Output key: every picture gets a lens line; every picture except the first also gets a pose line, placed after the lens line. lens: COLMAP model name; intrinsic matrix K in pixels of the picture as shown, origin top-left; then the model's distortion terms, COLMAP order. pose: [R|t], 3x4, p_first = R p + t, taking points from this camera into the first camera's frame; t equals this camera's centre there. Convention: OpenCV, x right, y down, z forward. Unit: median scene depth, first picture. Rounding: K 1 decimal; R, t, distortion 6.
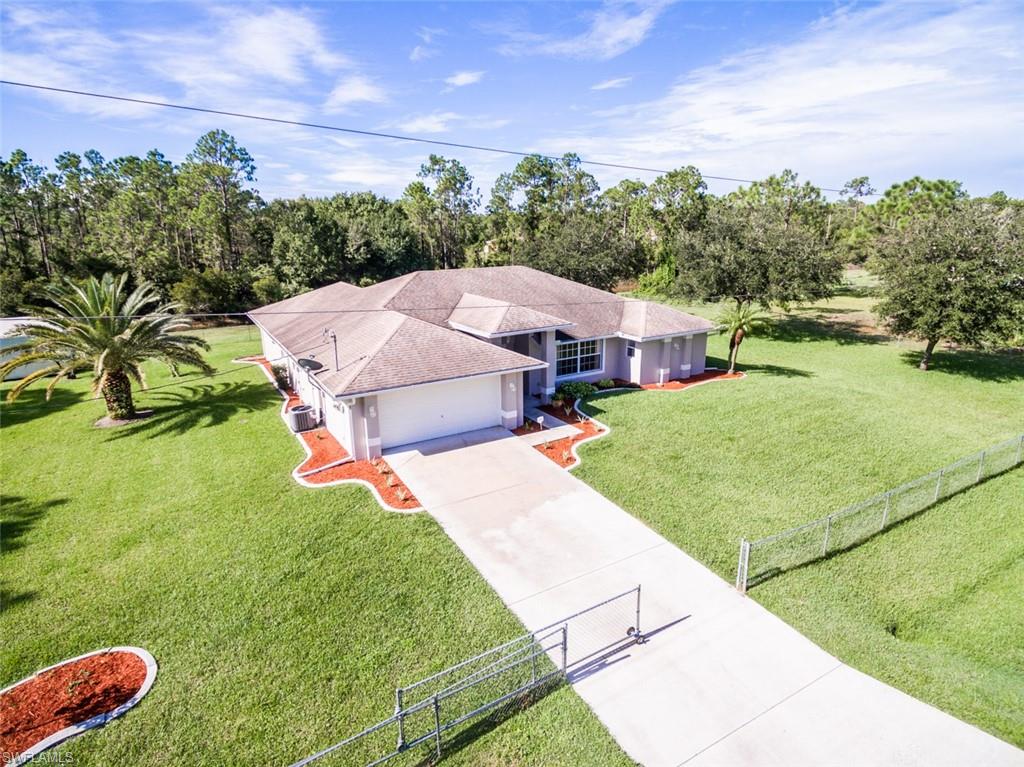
lens RADIAL K [[577.6, 0, 506.2], [0, 577.6, 376.9], [0, 0, 1]] dist [0.007486, -0.002535]
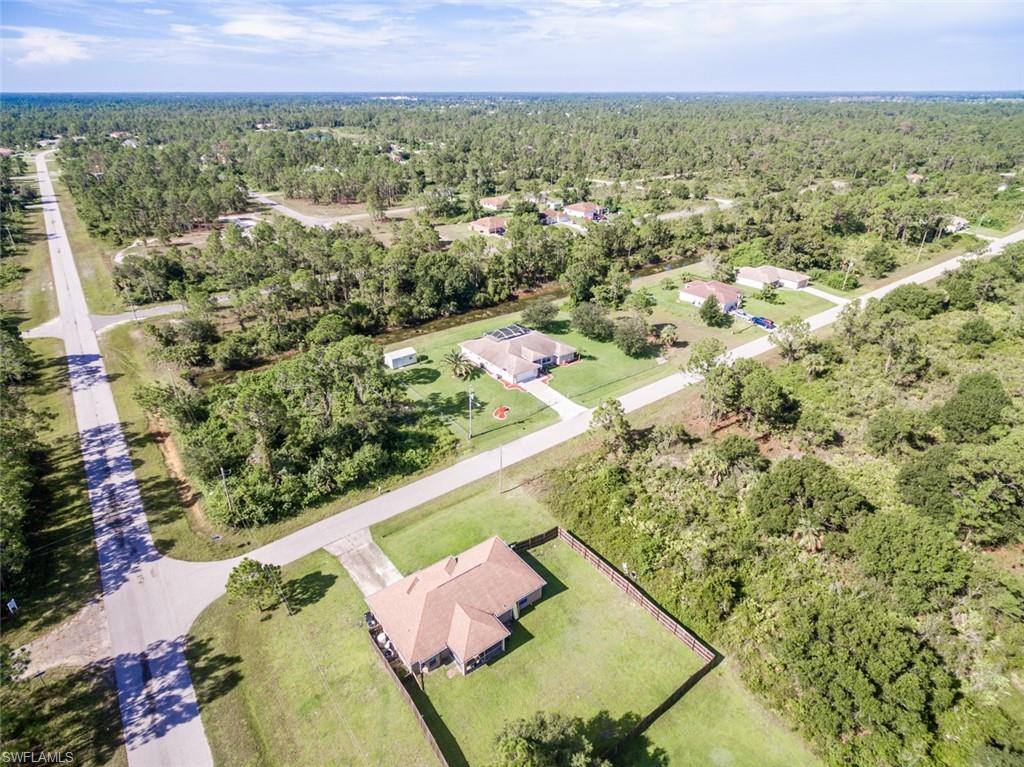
lens RADIAL K [[577.6, 0, 507.0], [0, 577.6, 386.6], [0, 0, 1]] dist [0.007486, -0.002535]
pose [[0.993541, -0.046077, 0.103695, -0.808842], [0.022548, 0.975788, 0.217553, -0.990513], [-0.111209, -0.213810, 0.970525, -4.205039]]
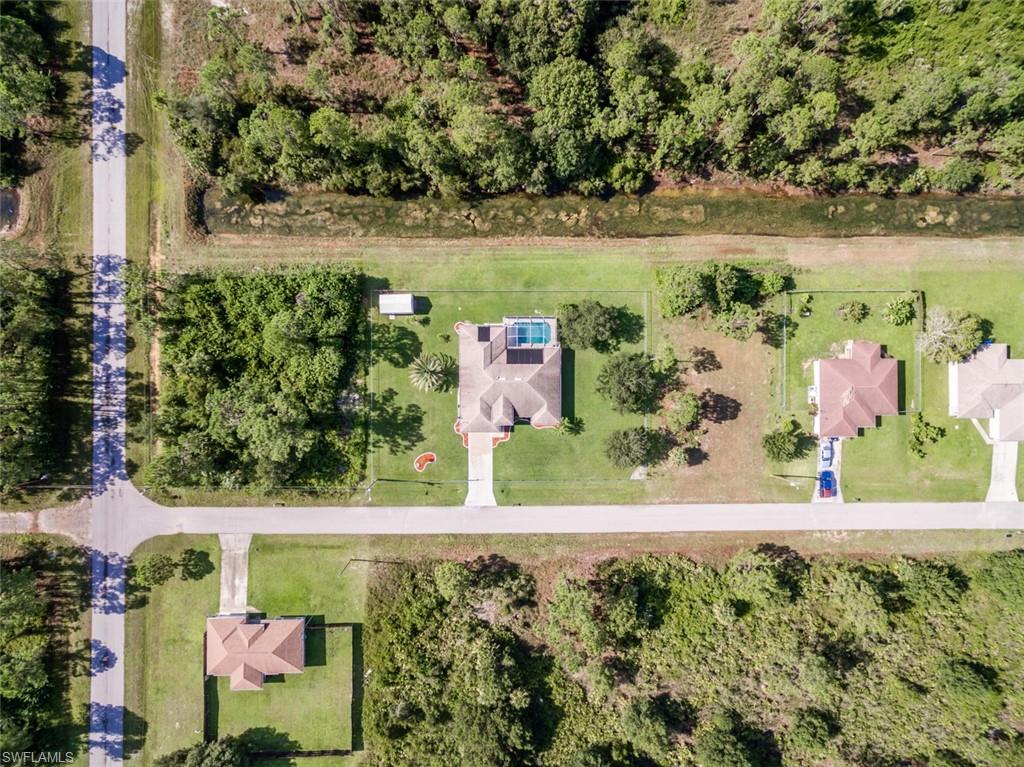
lens RADIAL K [[577.6, 0, 515.4], [0, 577.6, 383.3], [0, 0, 1]] dist [0.007486, -0.002535]
pose [[0.863424, 0.504084, 0.019935, -0.132216], [-0.146431, 0.212609, 0.966103, -4.800705], [0.482759, -0.837076, 0.257386, 0.052960]]
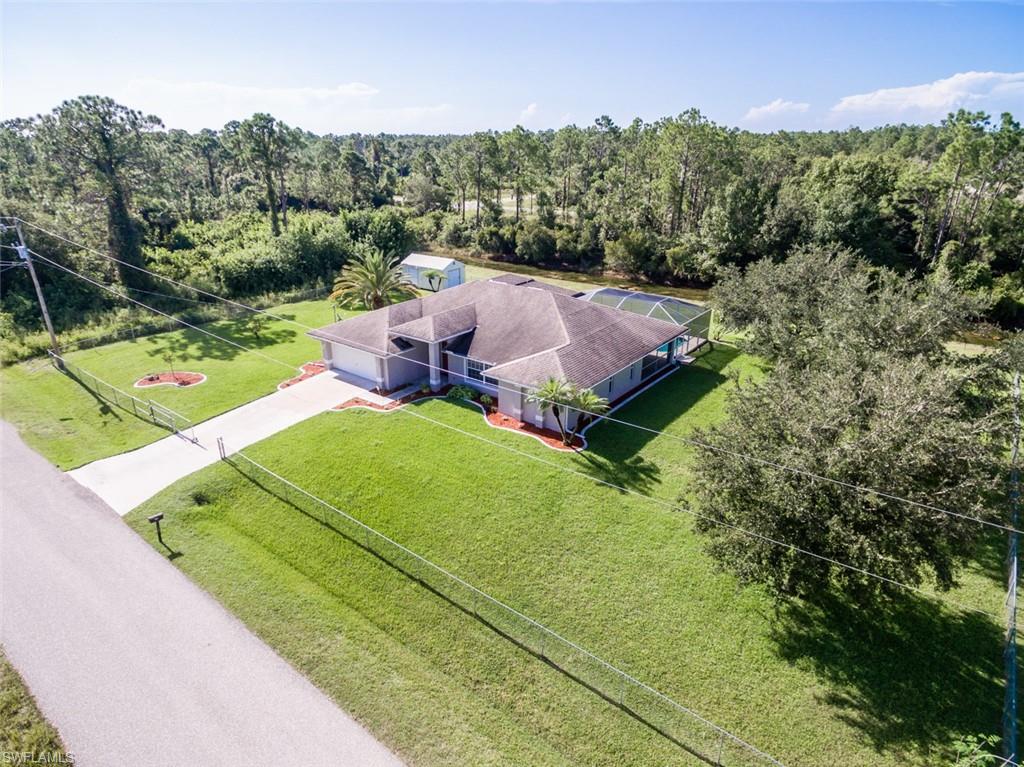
lens RADIAL K [[577.6, 0, 477.8], [0, 577.6, 417.4], [0, 0, 1]] dist [0.007486, -0.002535]
pose [[0.345279, 0.413259, -0.842615, 1.427057], [-0.235019, 0.907298, 0.348679, -0.444867], [0.908597, 0.077639, 0.410395, 0.527927]]
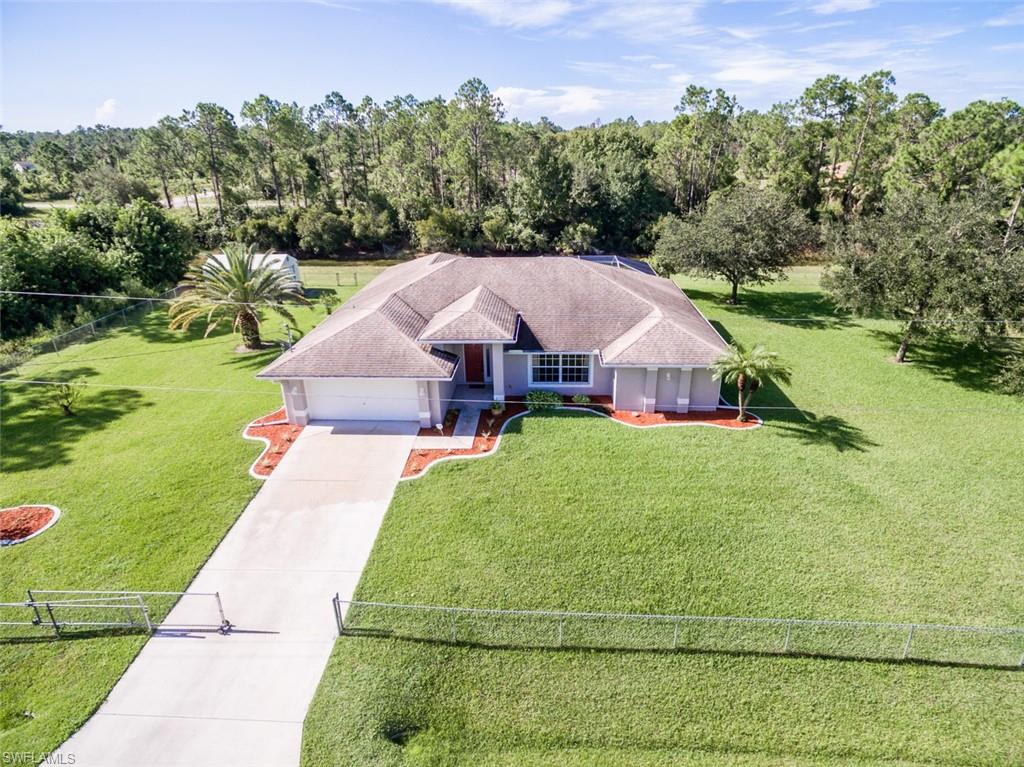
lens RADIAL K [[577.6, 0, 512.4], [0, 577.6, 390.3], [0, 0, 1]] dist [0.007486, -0.002535]
pose [[0.835249, 0.222607, -0.502797, 0.637904], [-0.137508, 0.969896, 0.200981, -0.208119], [0.532400, -0.098731, 0.840715, 0.144130]]
